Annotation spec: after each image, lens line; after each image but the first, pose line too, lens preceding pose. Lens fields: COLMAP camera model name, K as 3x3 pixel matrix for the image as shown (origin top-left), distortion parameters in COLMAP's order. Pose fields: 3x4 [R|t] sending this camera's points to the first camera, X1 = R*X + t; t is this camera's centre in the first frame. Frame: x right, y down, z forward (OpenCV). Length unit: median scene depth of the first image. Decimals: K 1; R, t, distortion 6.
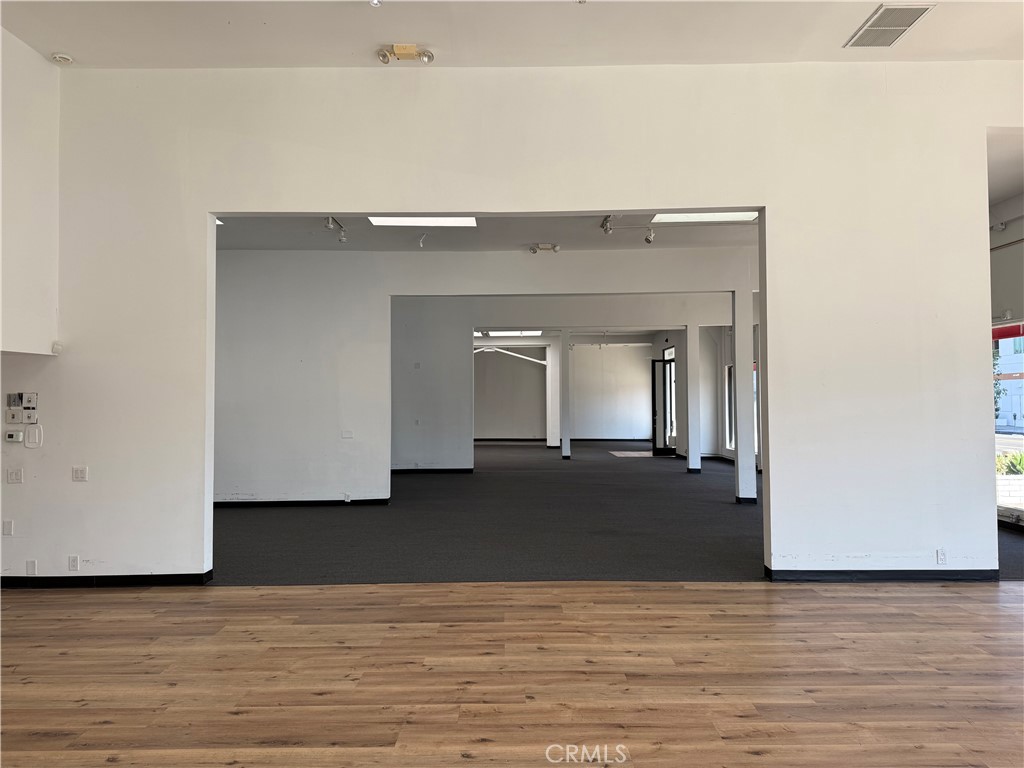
lens RADIAL K [[714.5, 0, 505.5], [0, 714.5, 385.0], [0, 0, 1]] dist [0.064267, -0.058252]
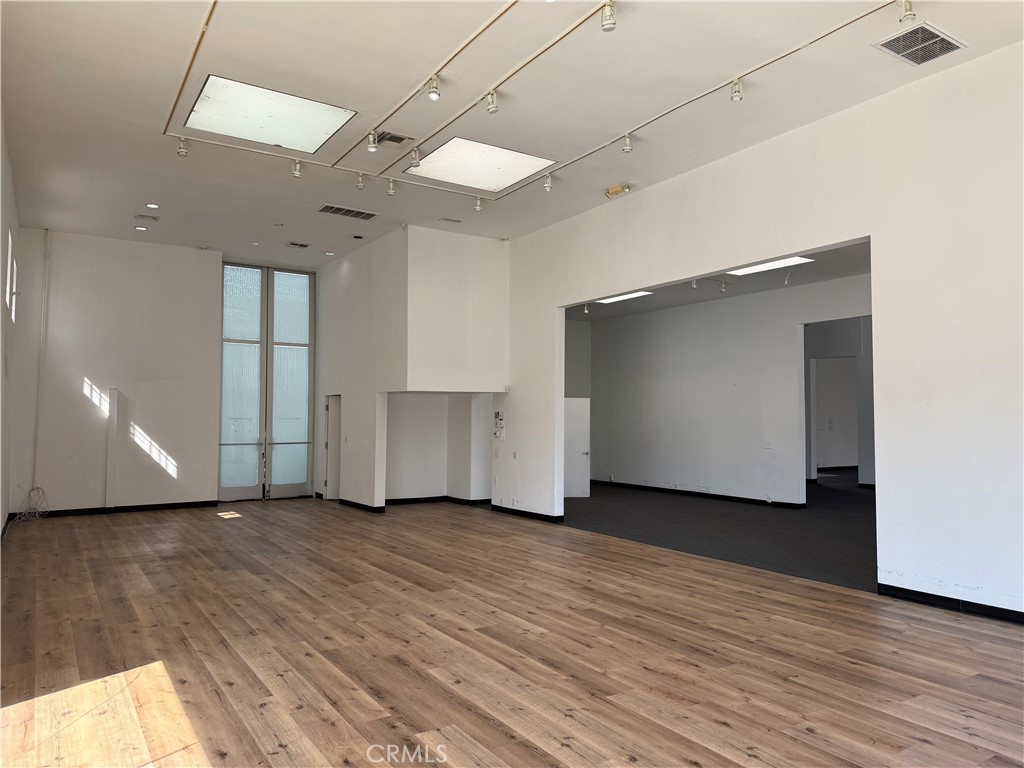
lens RADIAL K [[714.5, 0, 508.9], [0, 714.5, 384.7], [0, 0, 1]] dist [0.064267, -0.058252]
pose [[0.533433, -0.031736, -0.845247, 1.224216], [0.015754, 0.999495, -0.027585, -0.010695], [0.845695, 0.001399, 0.533664, -0.005089]]
